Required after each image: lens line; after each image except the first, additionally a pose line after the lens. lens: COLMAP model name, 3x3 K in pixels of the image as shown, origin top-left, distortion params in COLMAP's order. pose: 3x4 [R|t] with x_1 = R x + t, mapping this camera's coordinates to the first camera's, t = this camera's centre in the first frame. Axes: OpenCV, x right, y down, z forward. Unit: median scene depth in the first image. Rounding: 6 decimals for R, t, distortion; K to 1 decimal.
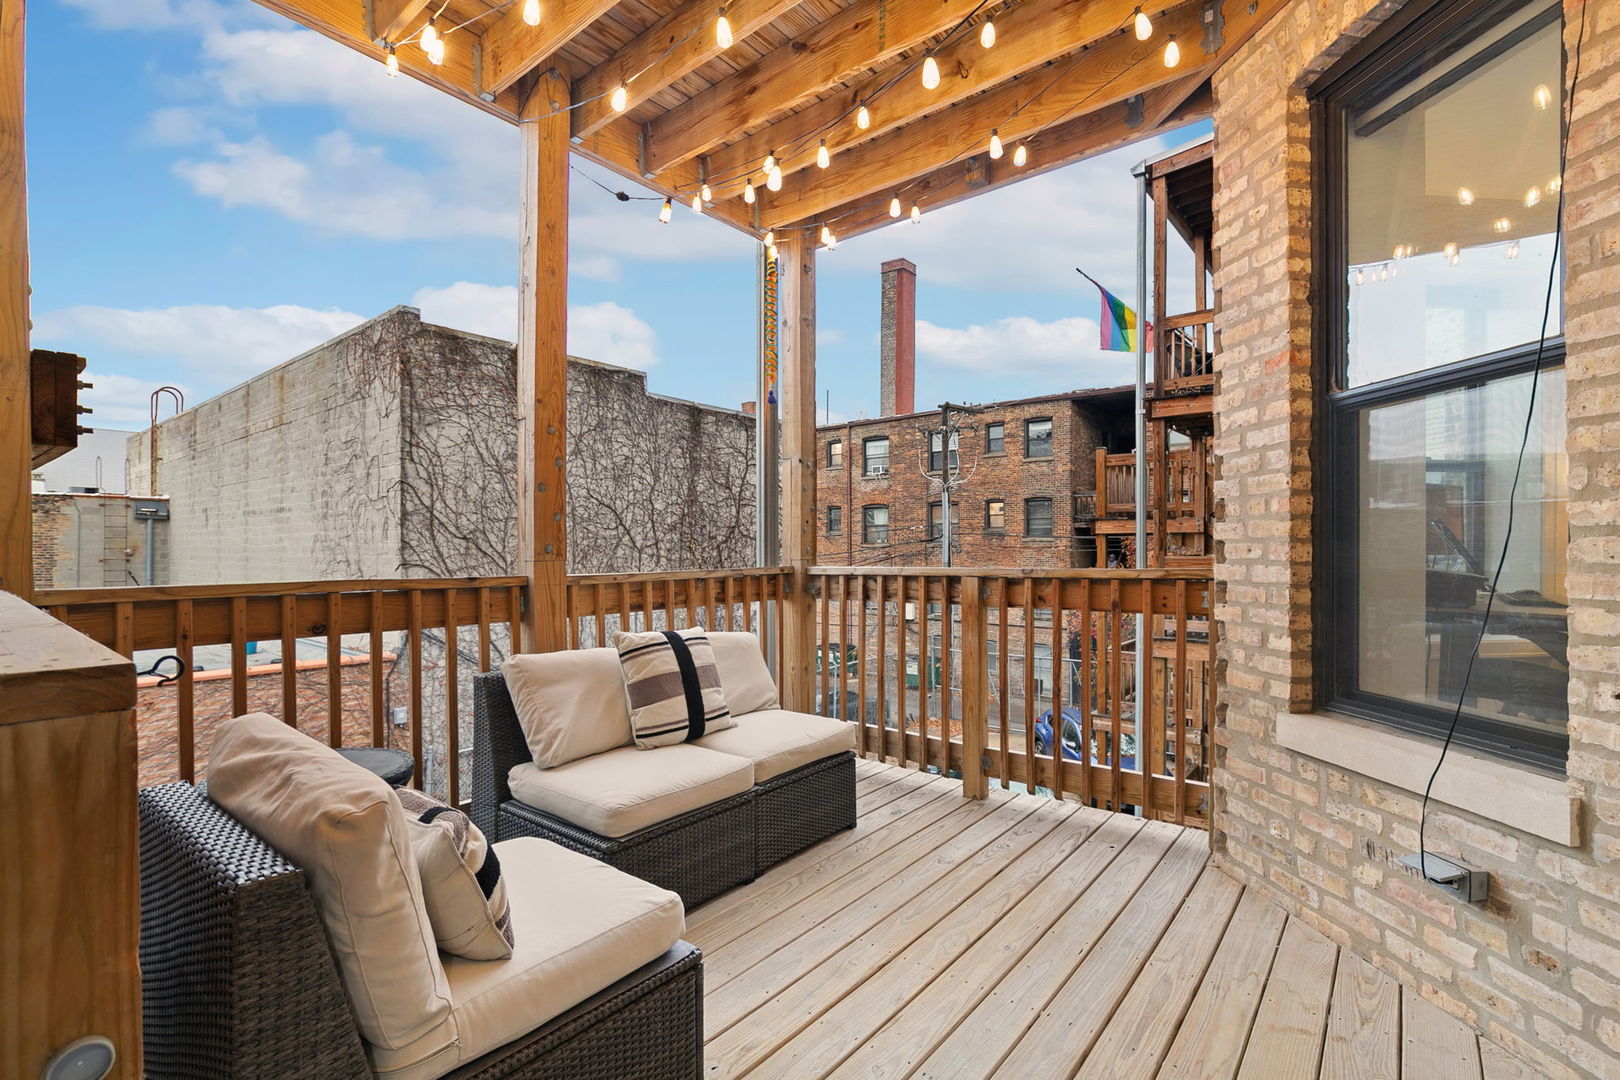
lens RADIAL K [[739.2, 0, 811.7], [0, 739.2, 533.2], [0, 0, 1]] dist [-0.024144, -0.000262]
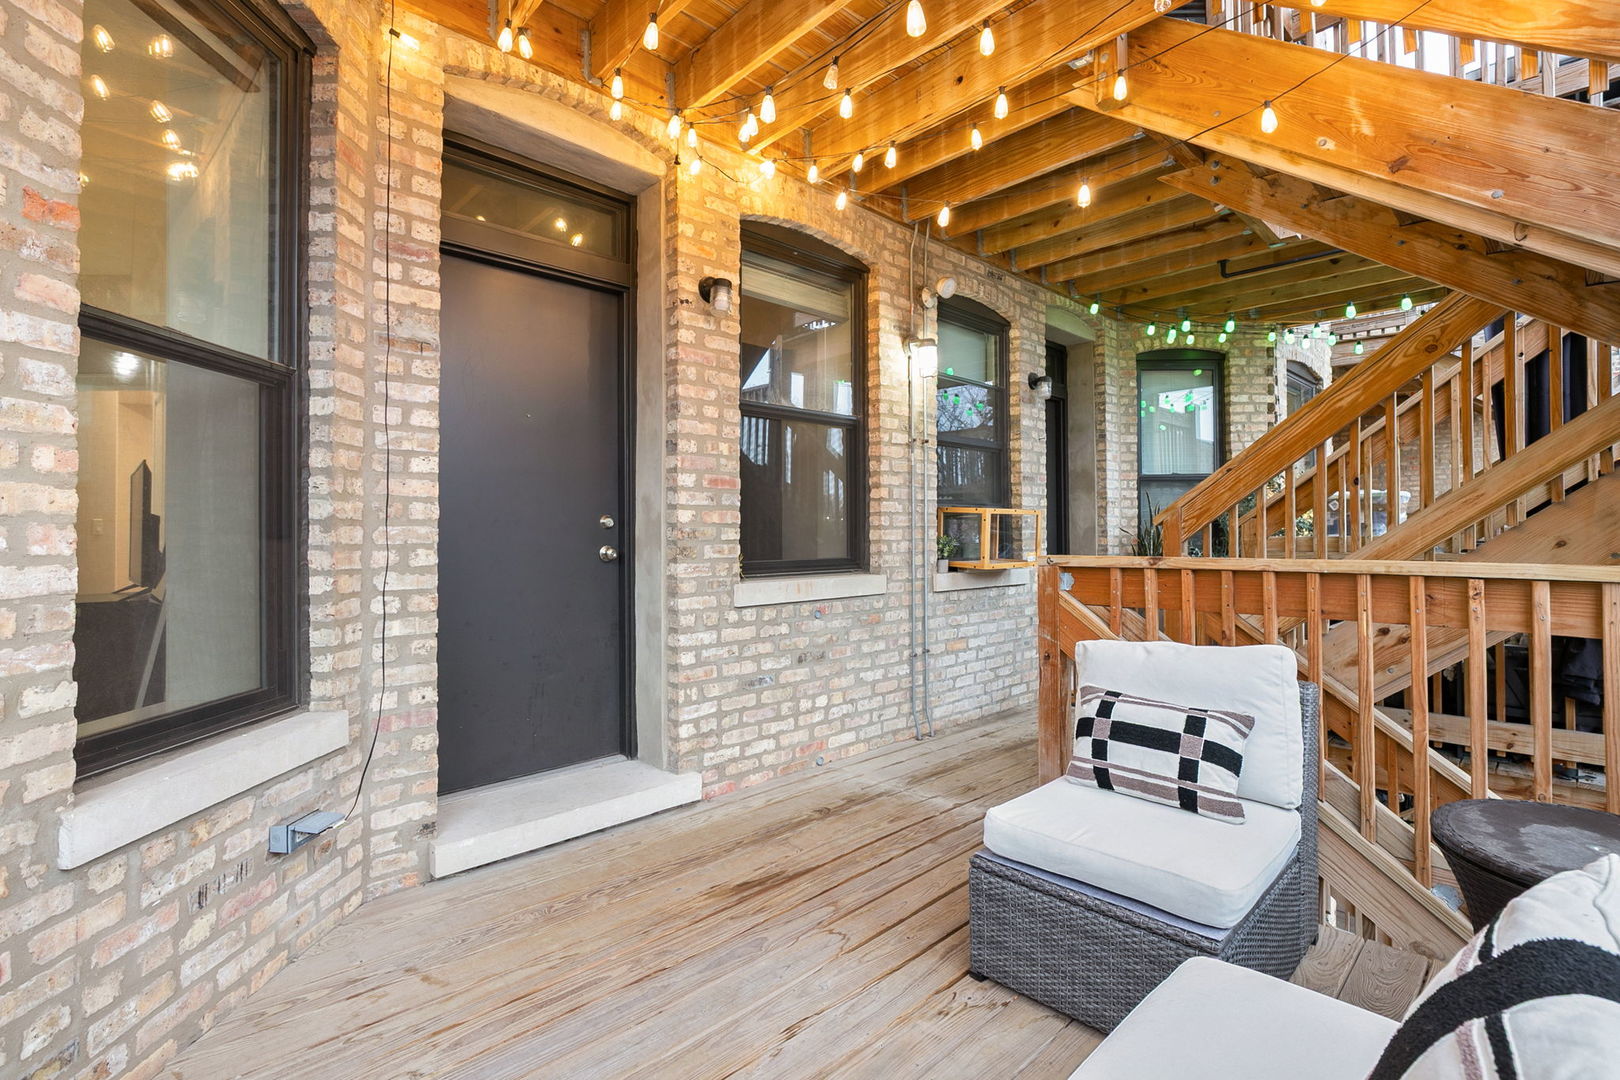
lens RADIAL K [[739.2, 0, 811.7], [0, 739.2, 533.2], [0, 0, 1]] dist [-0.024144, -0.000262]
pose [[-0.991973, 0.008299, 0.126179, -0.026961], [0.005541, 0.999738, -0.022191, 0.035799], [-0.126330, -0.021313, -0.991759, 1.487948]]
